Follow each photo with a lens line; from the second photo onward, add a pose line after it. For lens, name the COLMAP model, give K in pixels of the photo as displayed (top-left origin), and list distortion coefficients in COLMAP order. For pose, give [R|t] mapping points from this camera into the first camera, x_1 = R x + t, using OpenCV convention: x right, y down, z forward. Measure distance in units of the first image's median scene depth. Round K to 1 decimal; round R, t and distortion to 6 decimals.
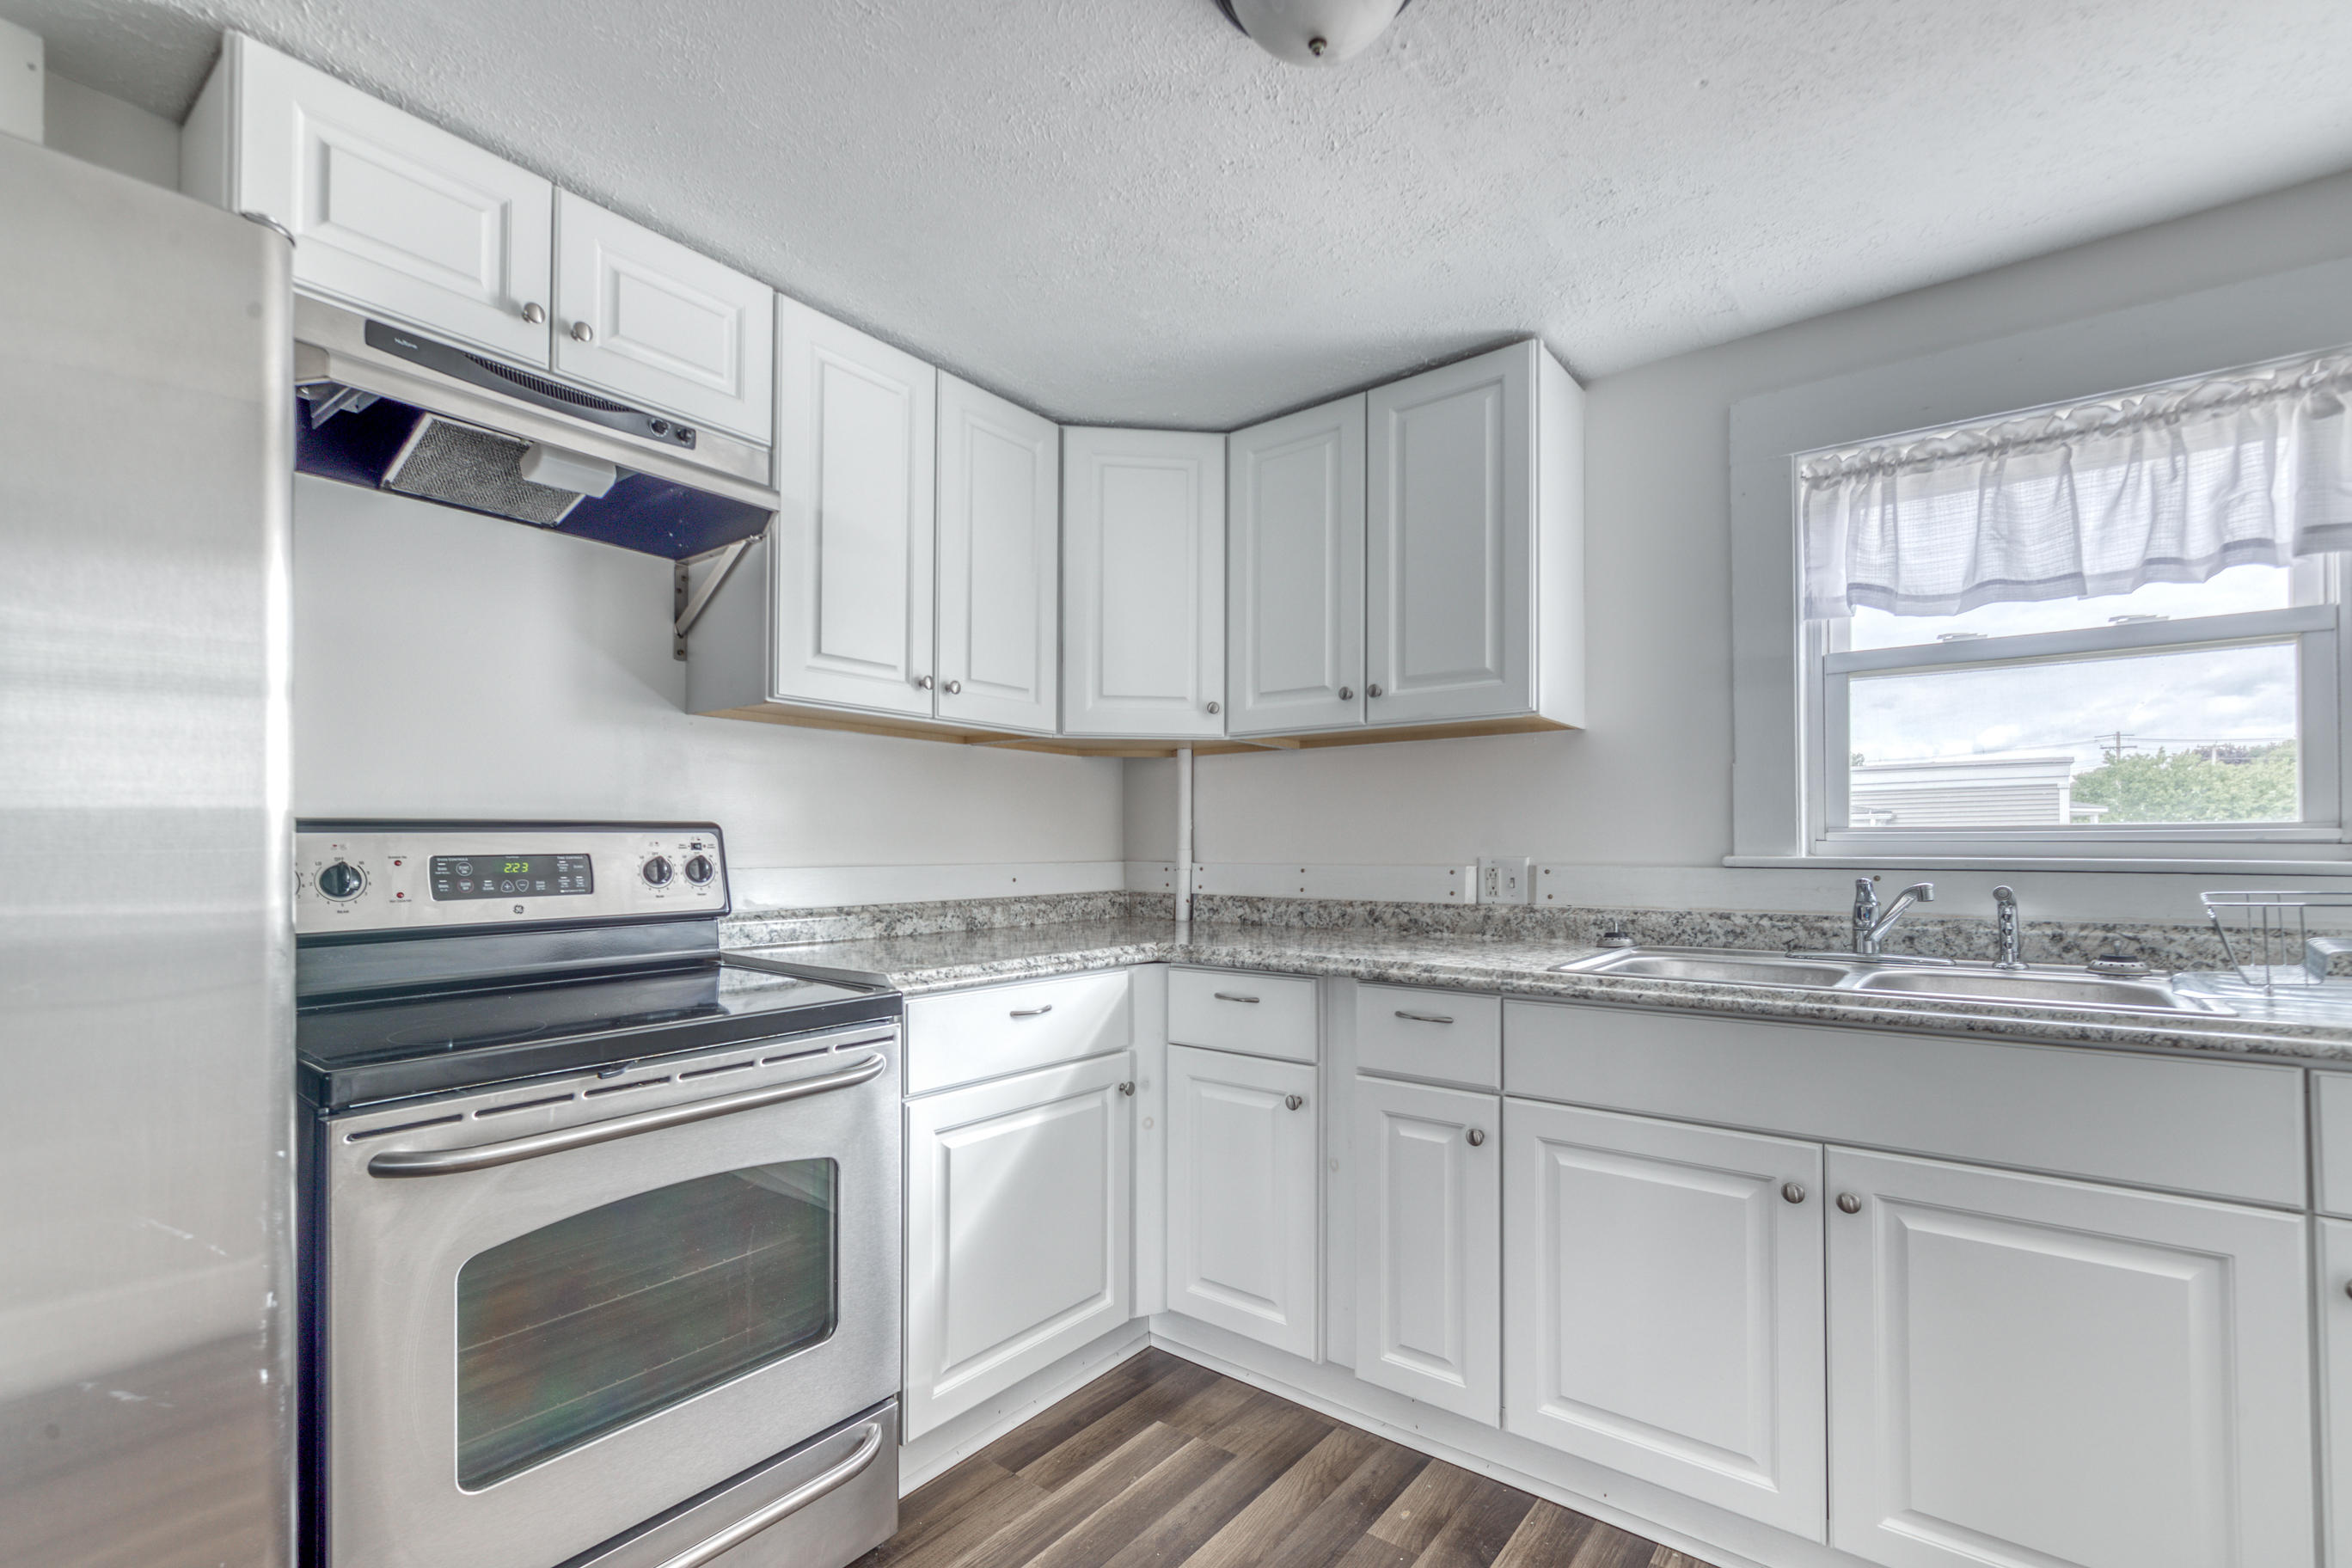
lens RADIAL K [[1007.8, 0, 1173.3], [0, 1007.8, 849.4], [0, 0, 1]] dist [-0.001409, -0.000217]
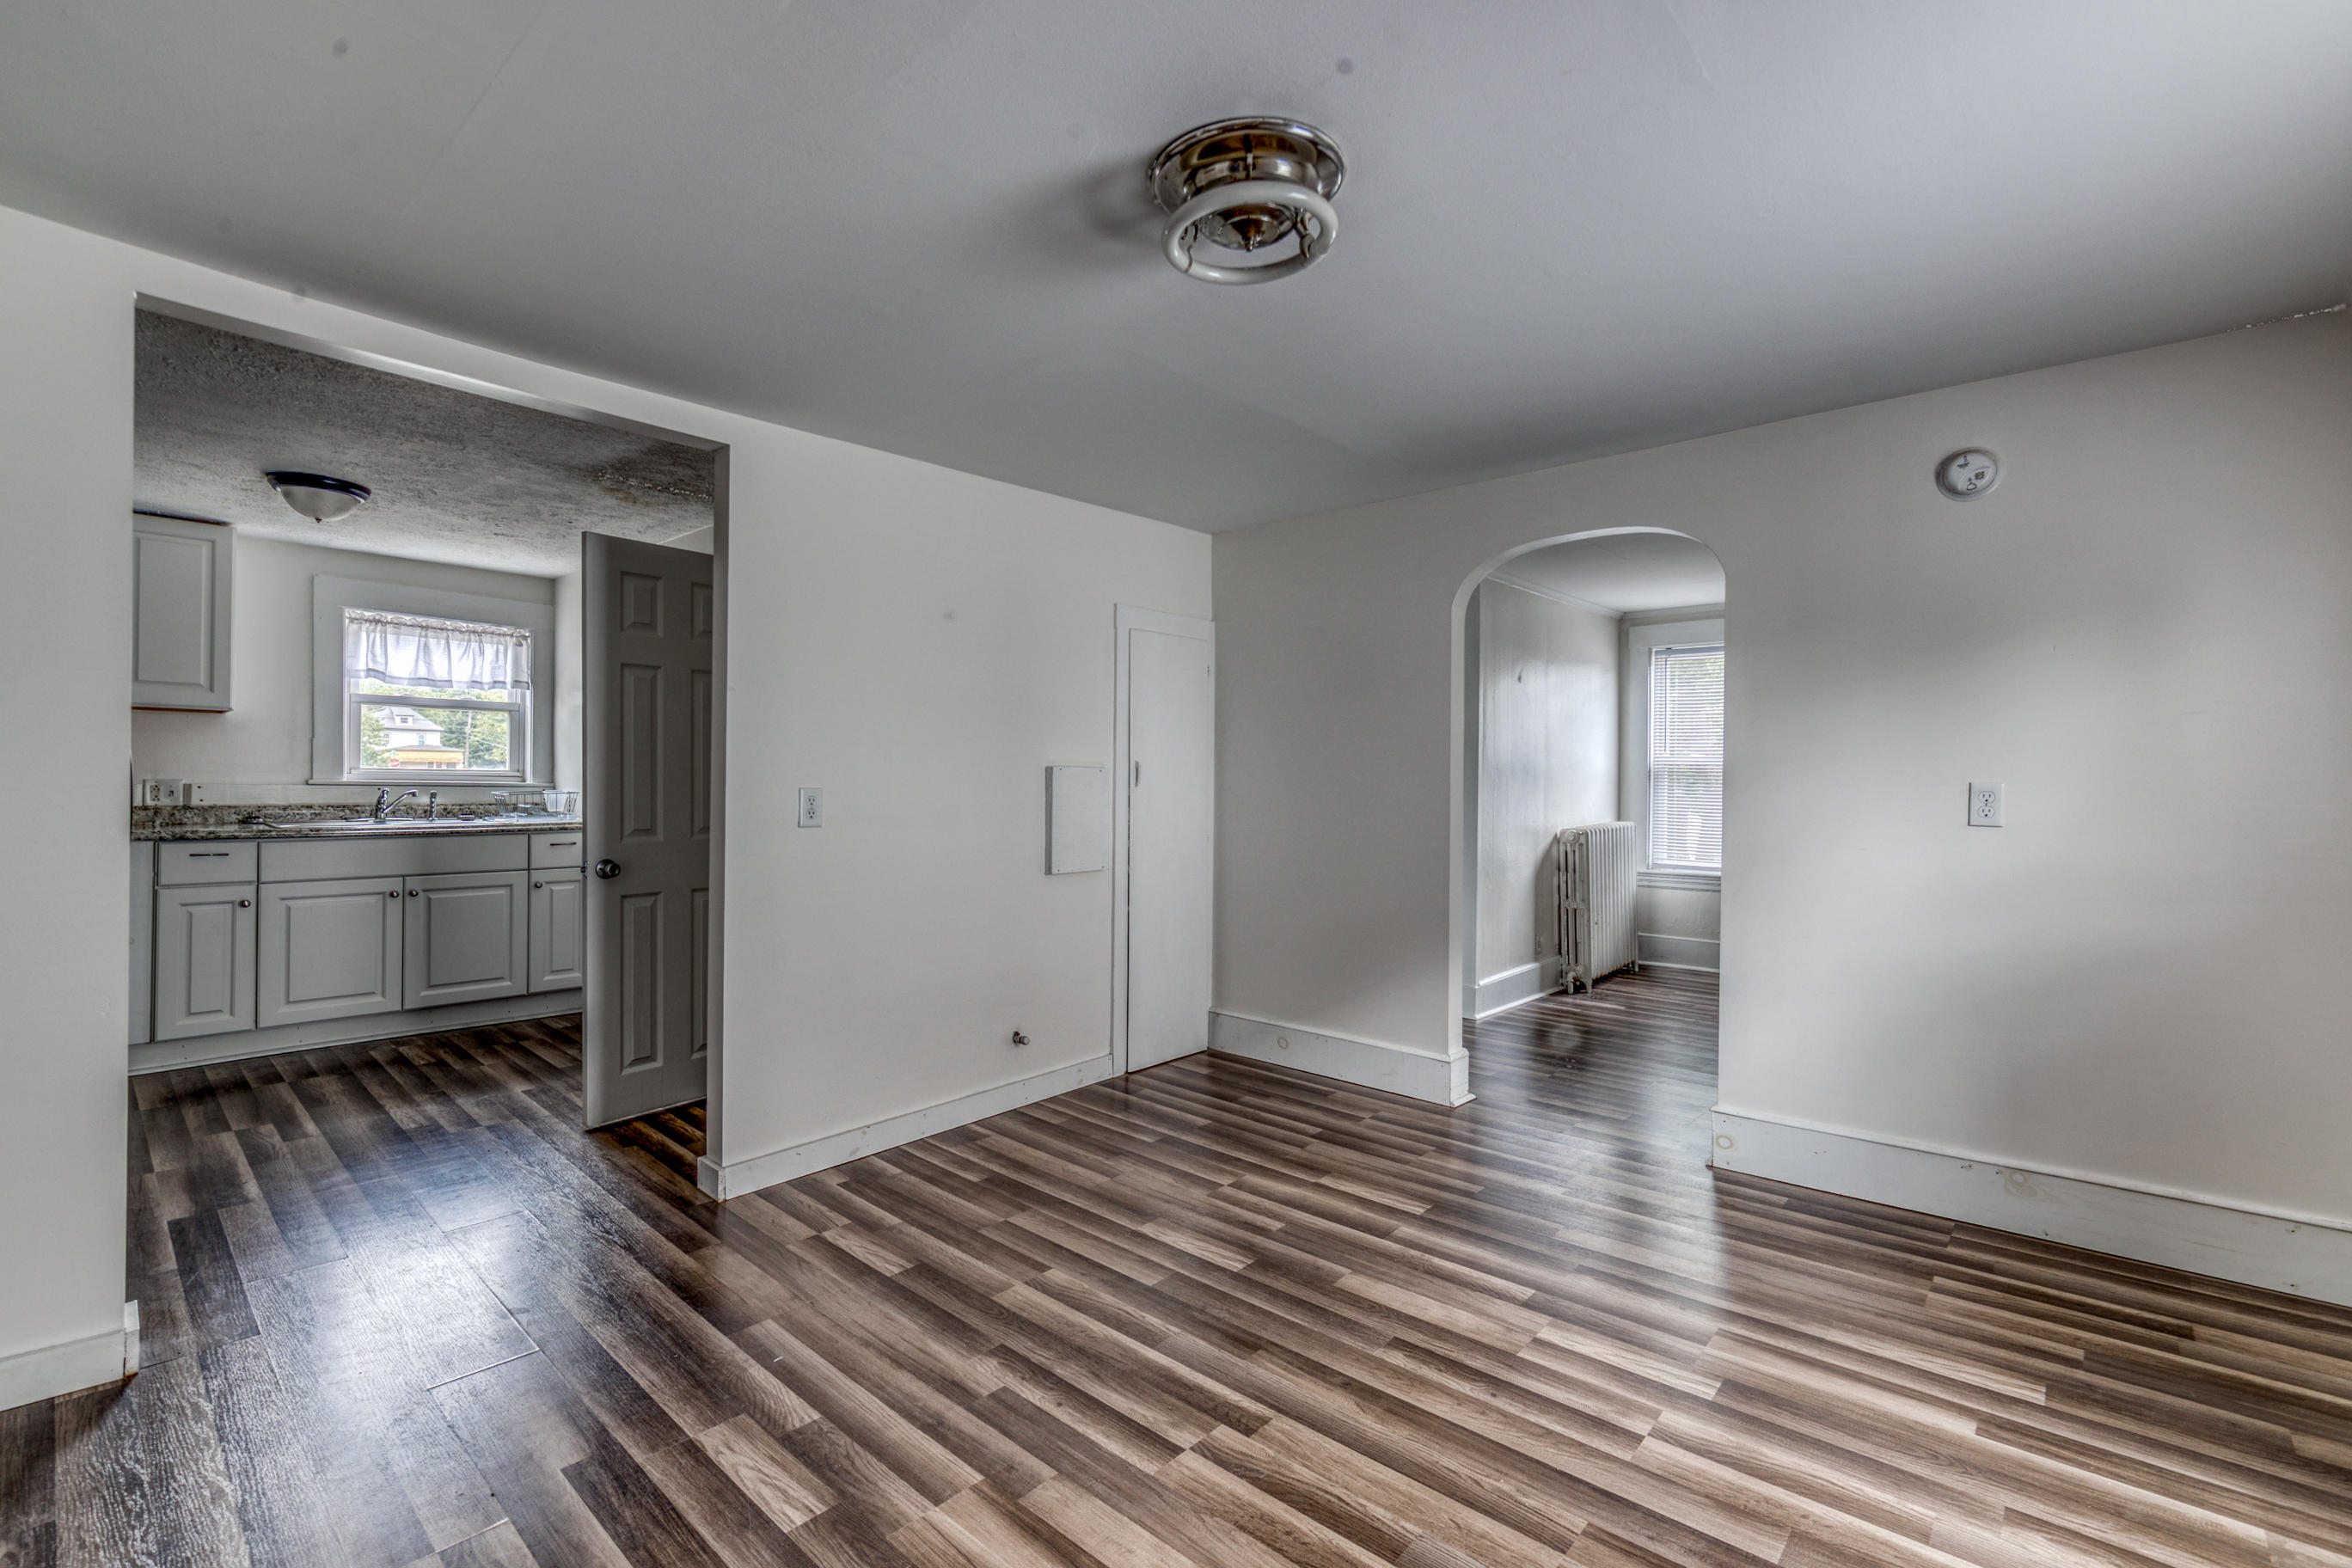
lens RADIAL K [[1019.9, 0, 1176.0], [0, 1019.9, 784.0], [0, 0, 1]] dist [-0.000961, -0.000141]
pose [[0.050711, 0.004035, 0.998705, -1.839748], [-0.015429, 0.999876, -0.003256, -0.006358], [-0.998594, -0.015244, 0.050767, -1.172559]]
